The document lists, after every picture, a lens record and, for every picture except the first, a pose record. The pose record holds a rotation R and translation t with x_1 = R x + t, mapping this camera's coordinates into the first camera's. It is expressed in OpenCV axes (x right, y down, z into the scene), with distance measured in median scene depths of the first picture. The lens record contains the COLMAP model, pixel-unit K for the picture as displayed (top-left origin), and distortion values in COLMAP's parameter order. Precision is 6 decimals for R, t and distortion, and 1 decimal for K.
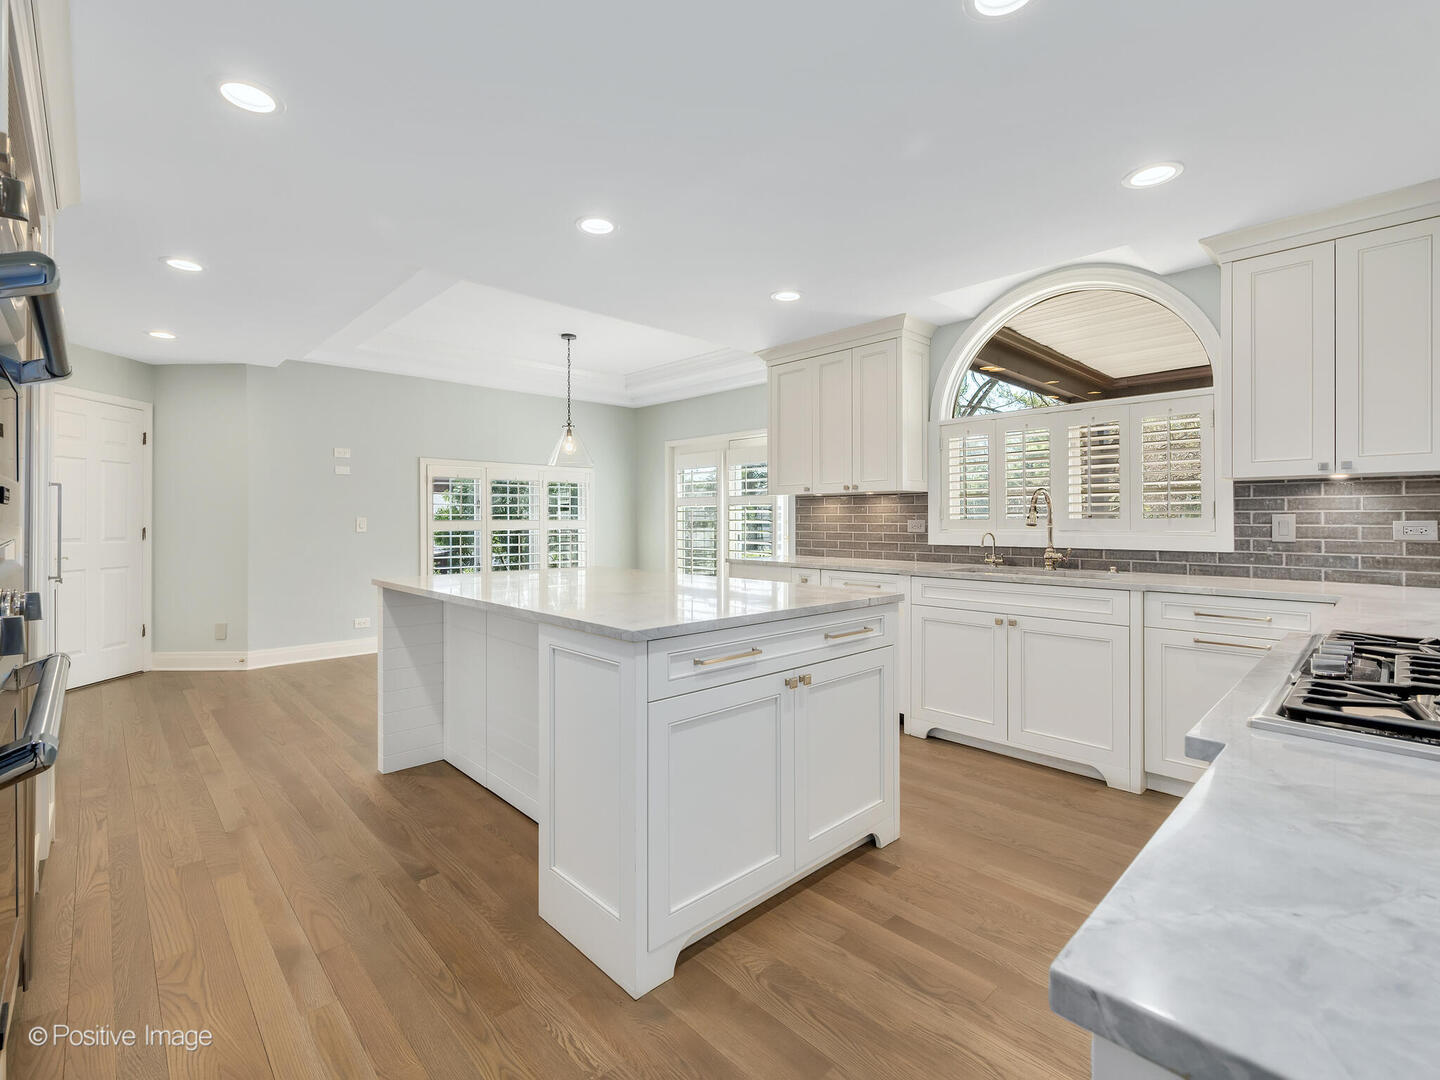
lens RADIAL K [[660.0, 0, 700.3], [0, 660.0, 521.2], [0, 0, 1]] dist [0.001738, 0.000105]
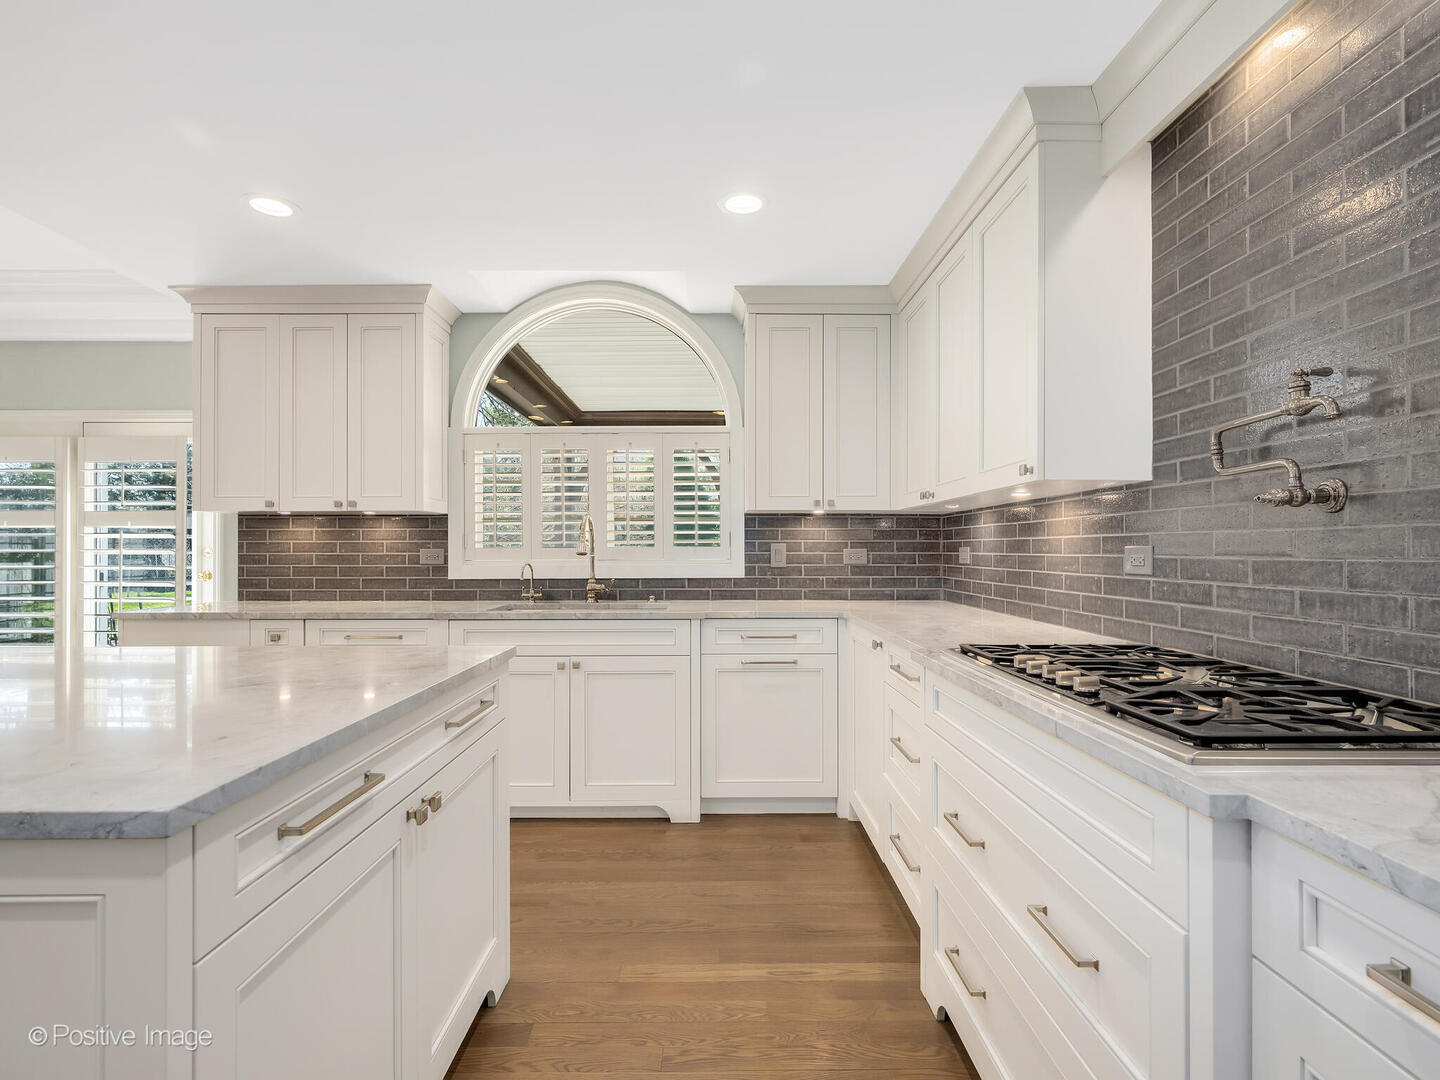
lens RADIAL K [[712.4, 0, 719.3], [0, 712.4, 545.6], [0, 0, 1]] dist [0.000173, -0.000283]
pose [[0.674015, 0.003095, 0.738712, -0.088949], [0.002456, 0.999976, -0.006431, 0.000822], [-0.738714, 0.006149, 0.673991, 0.194555]]
